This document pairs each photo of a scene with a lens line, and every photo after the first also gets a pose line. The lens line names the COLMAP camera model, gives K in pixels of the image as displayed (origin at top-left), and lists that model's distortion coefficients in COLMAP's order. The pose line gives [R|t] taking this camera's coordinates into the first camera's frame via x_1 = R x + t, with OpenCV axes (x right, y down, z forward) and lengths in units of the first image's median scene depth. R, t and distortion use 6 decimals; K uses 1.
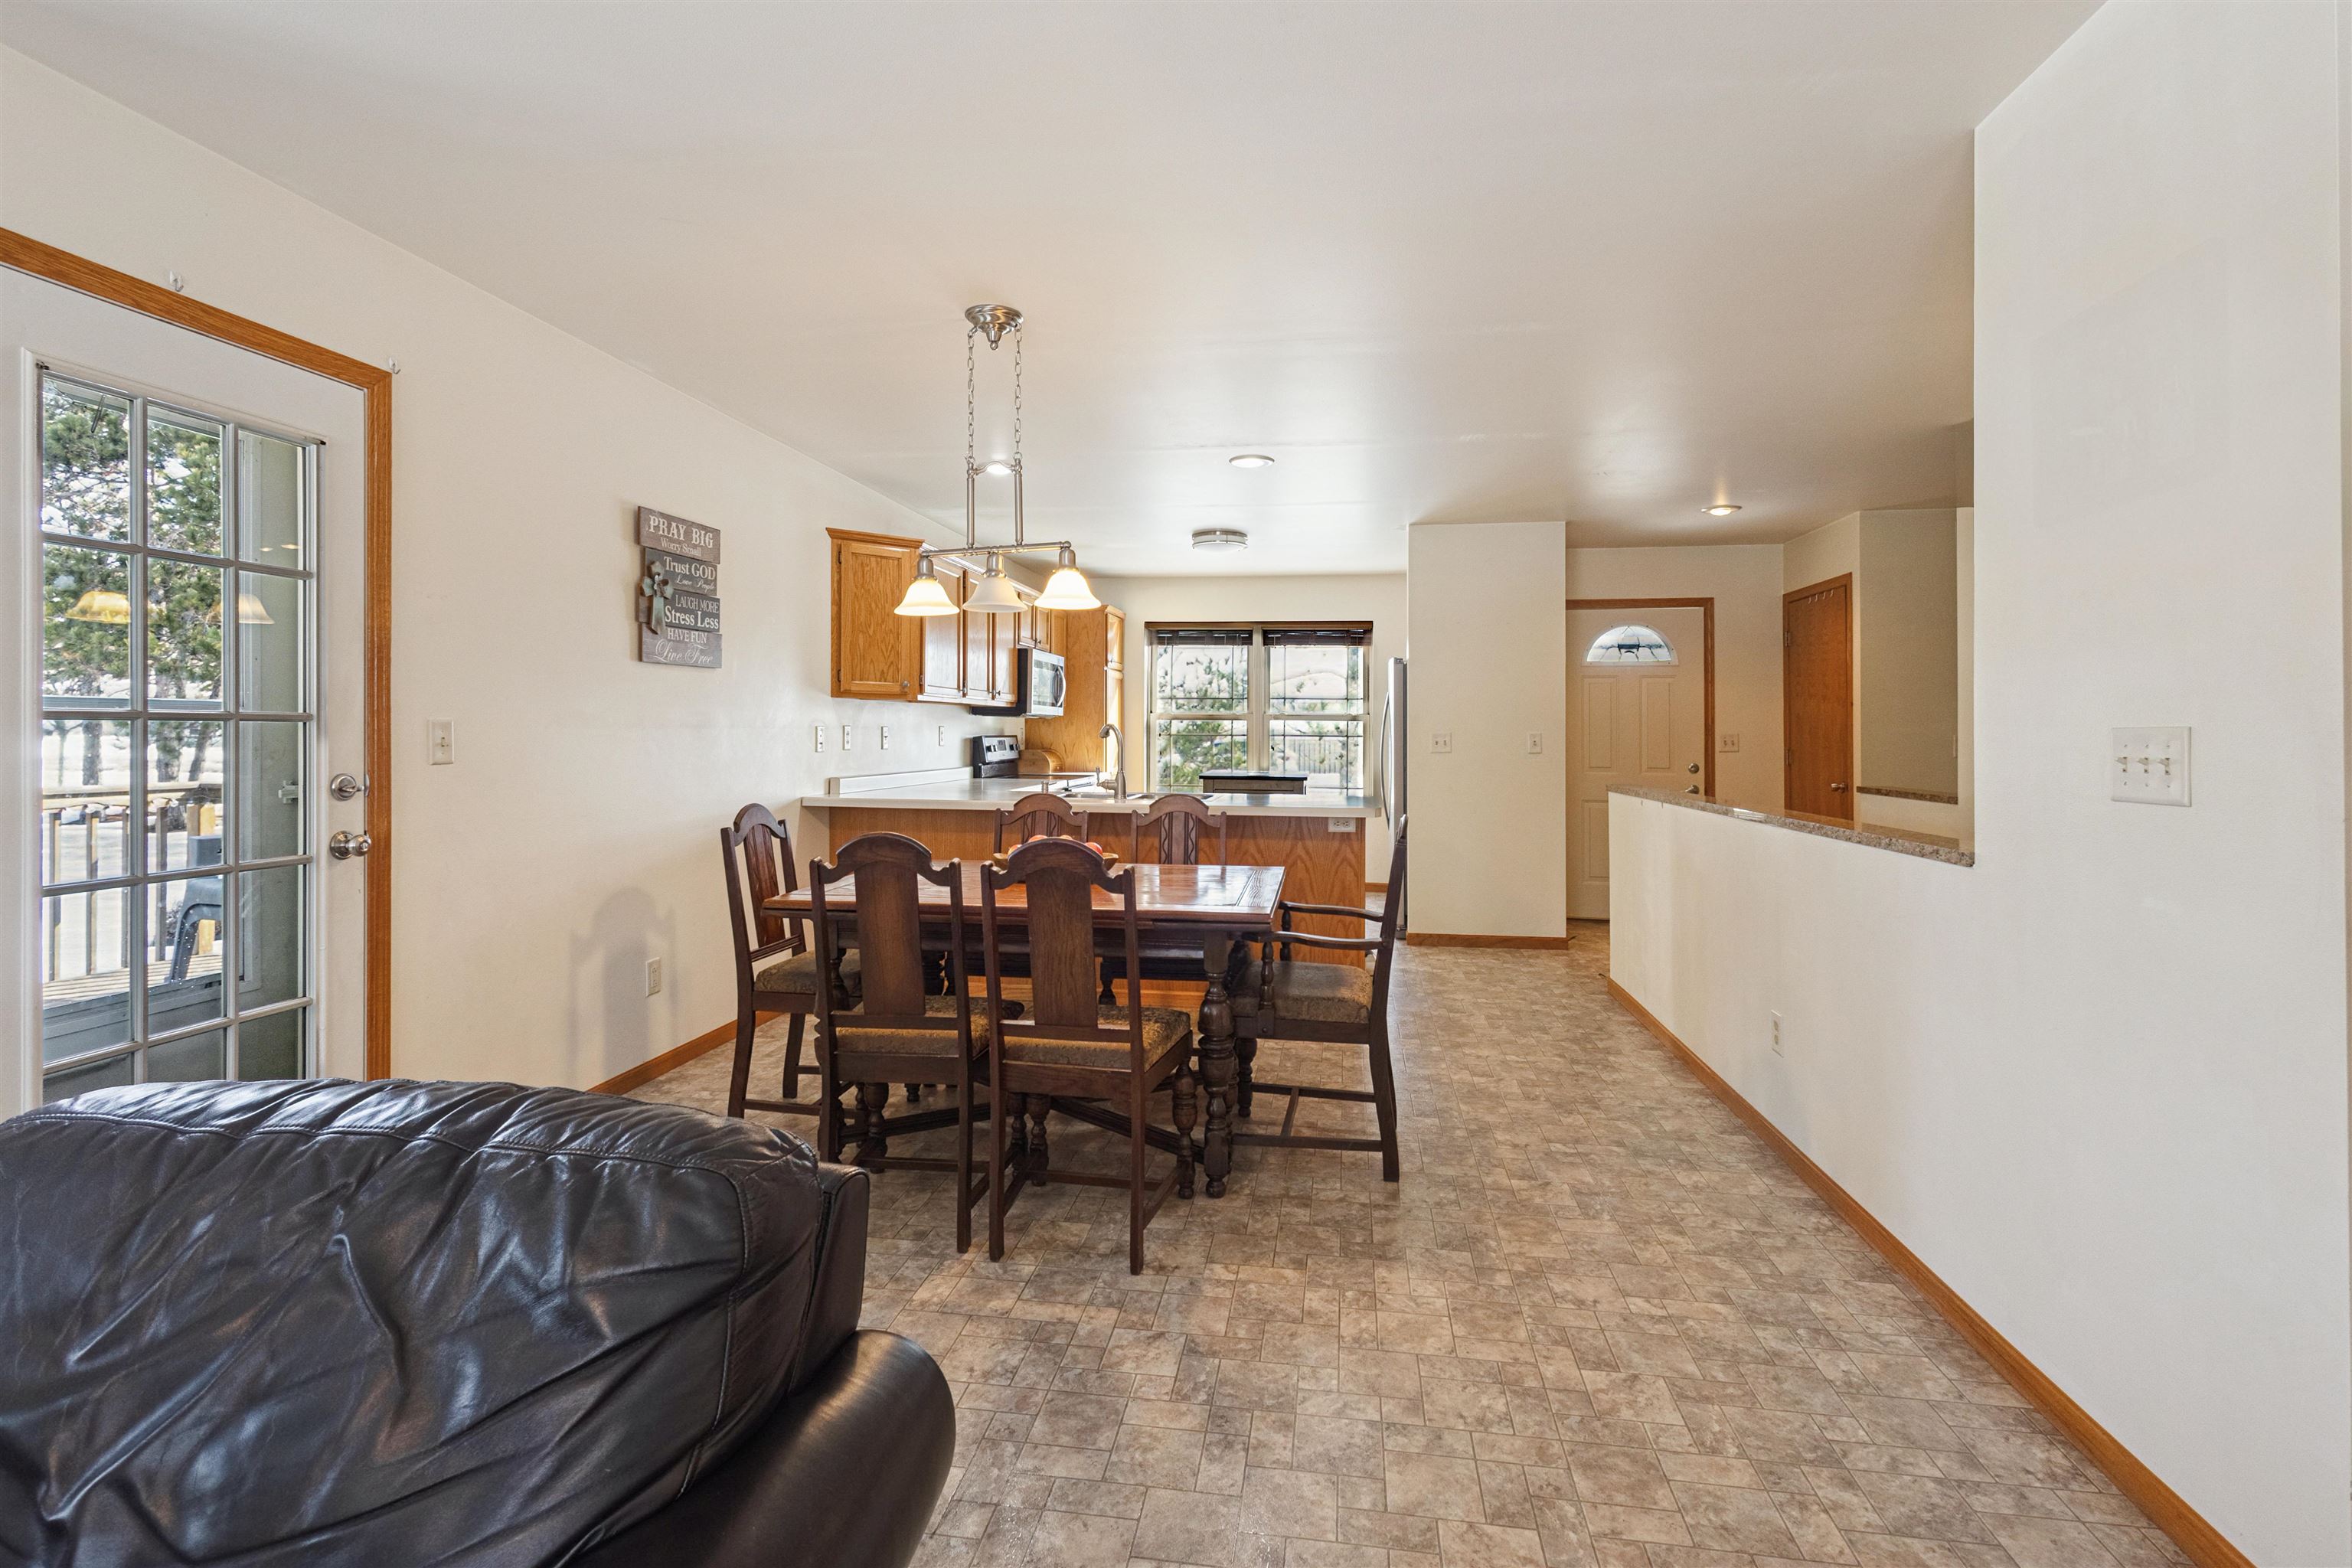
lens RADIAL K [[1105.1, 0, 1155.0], [0, 1105.1, 724.4], [0, 0, 1]] dist [0.009391, -0.004272]
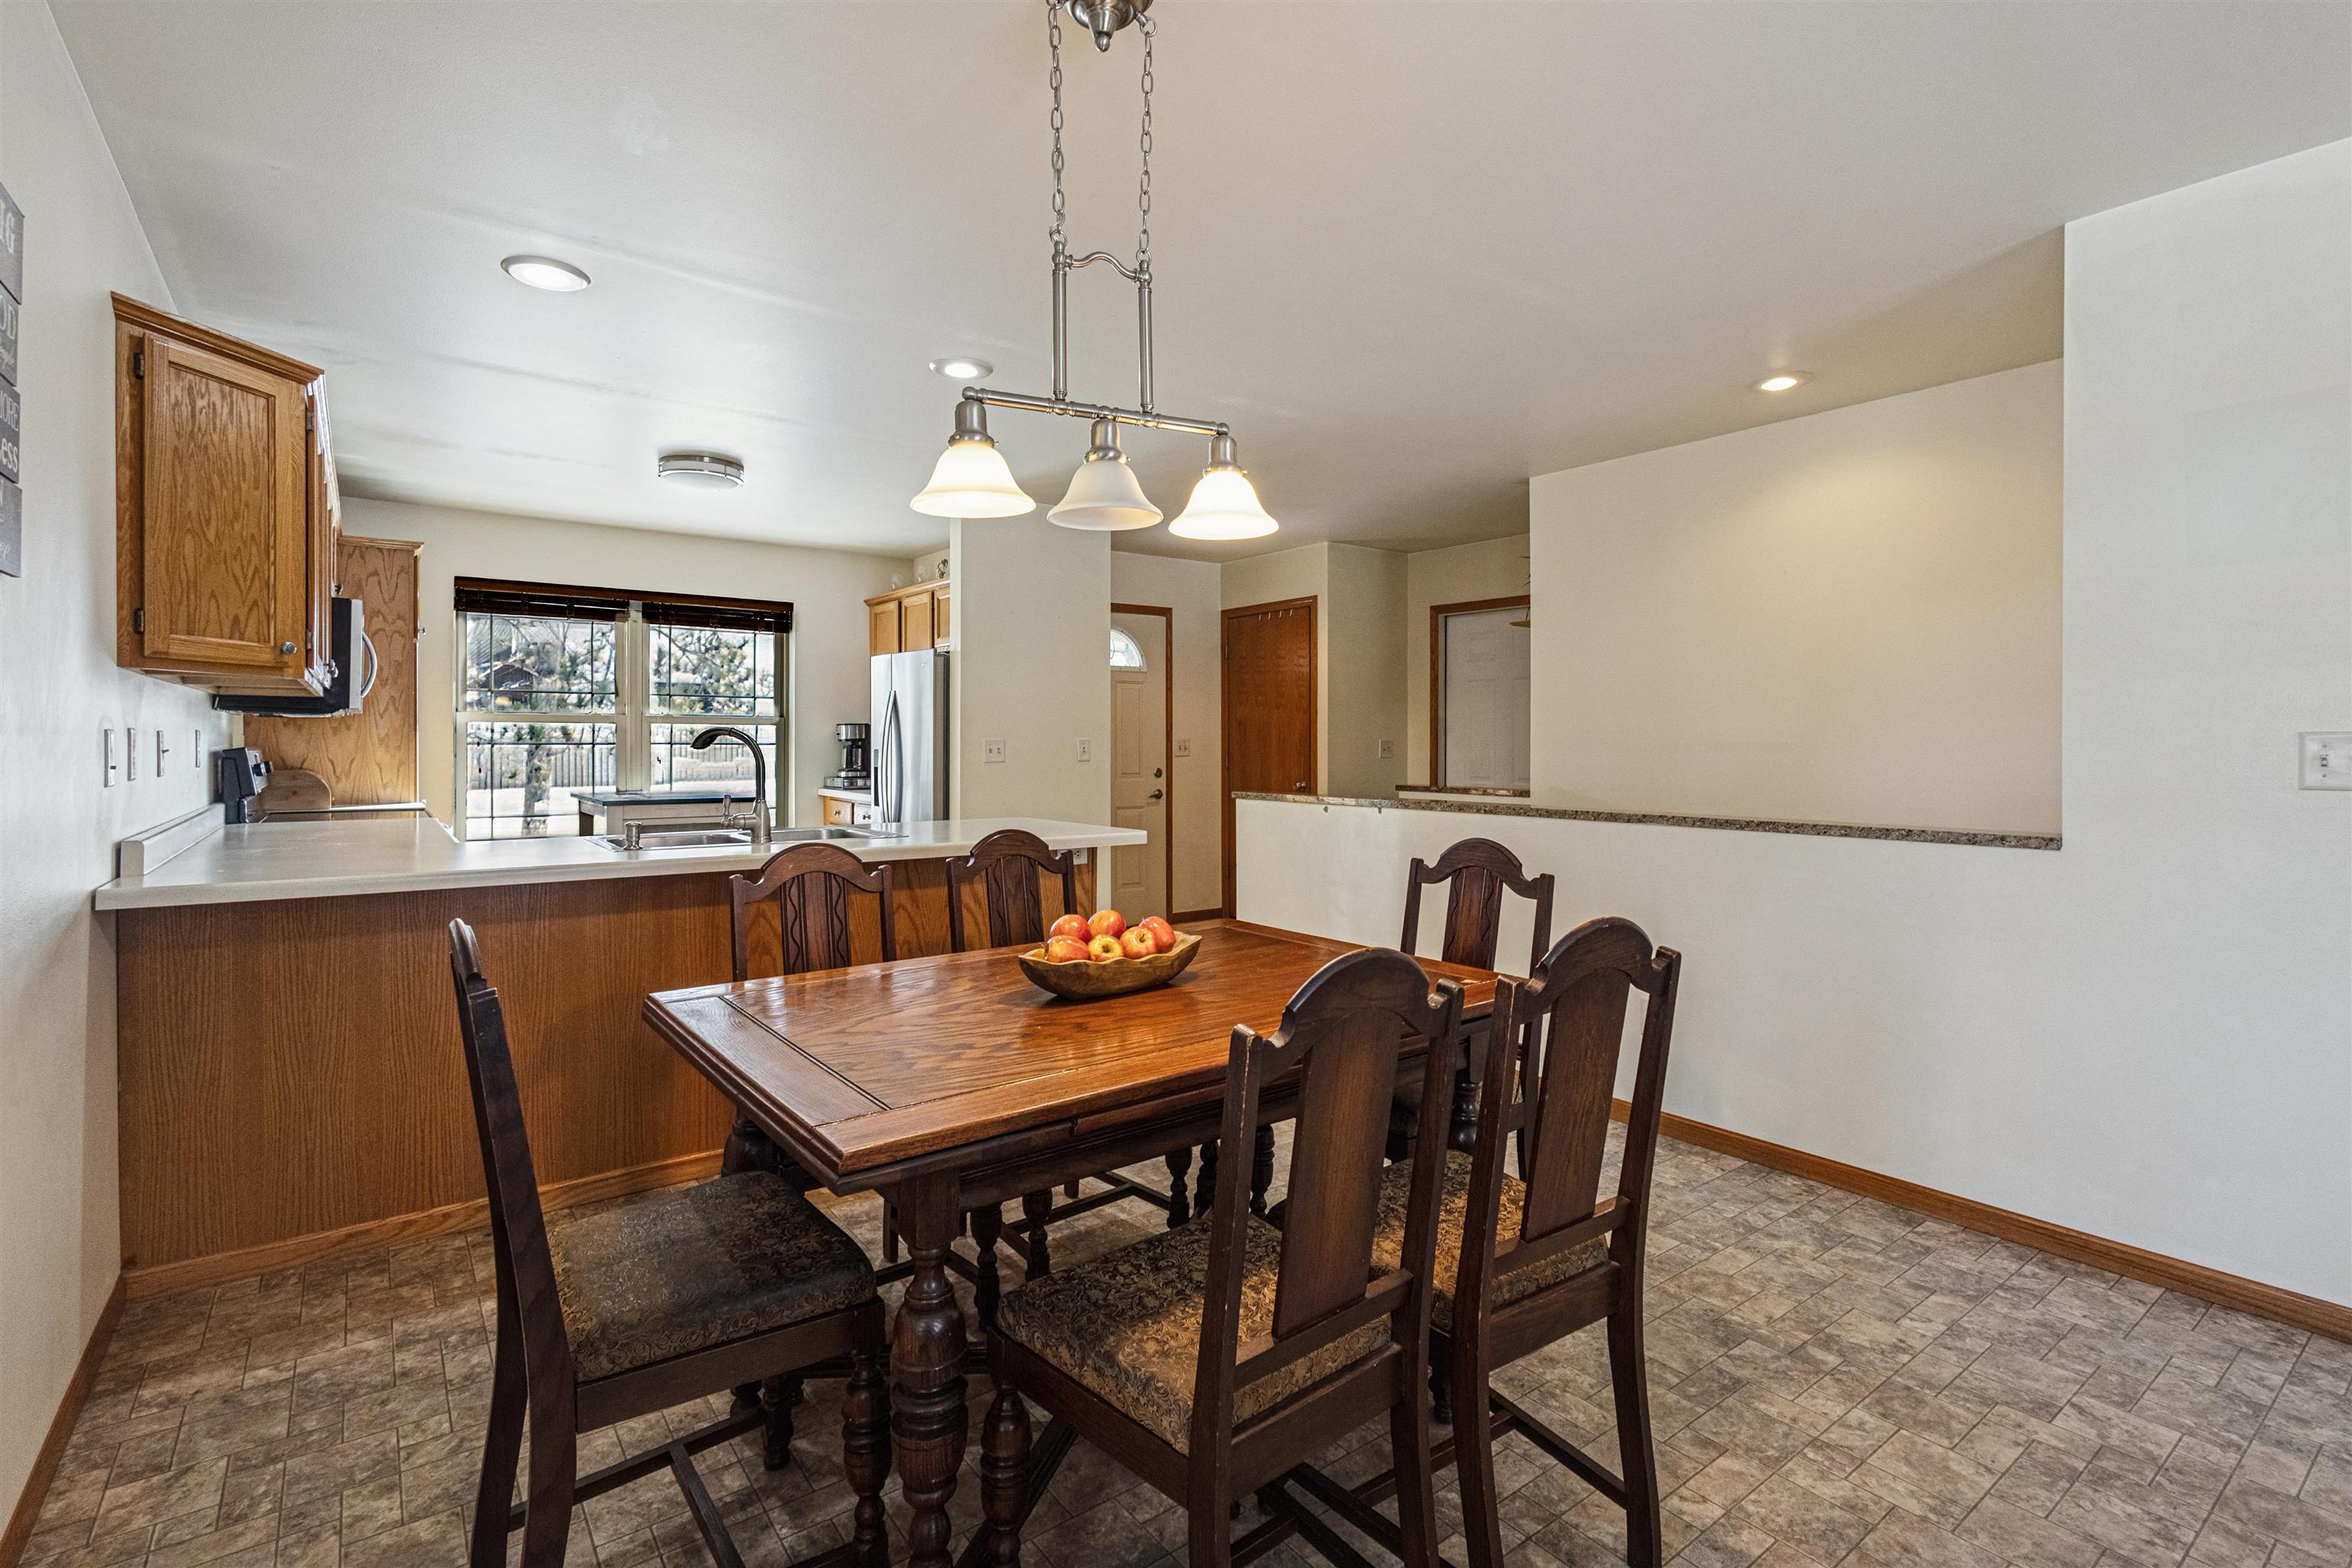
lens RADIAL K [[1105.1, 0, 1173.9], [0, 1105.1, 741.7], [0, 0, 1]] dist [0.009391, -0.004272]
pose [[0.689583, -0.005255, 0.724188, -0.520284], [-0.002574, 0.999950, 0.009707, 0.001754], [-0.724202, -0.008557, 0.689534, 0.584883]]
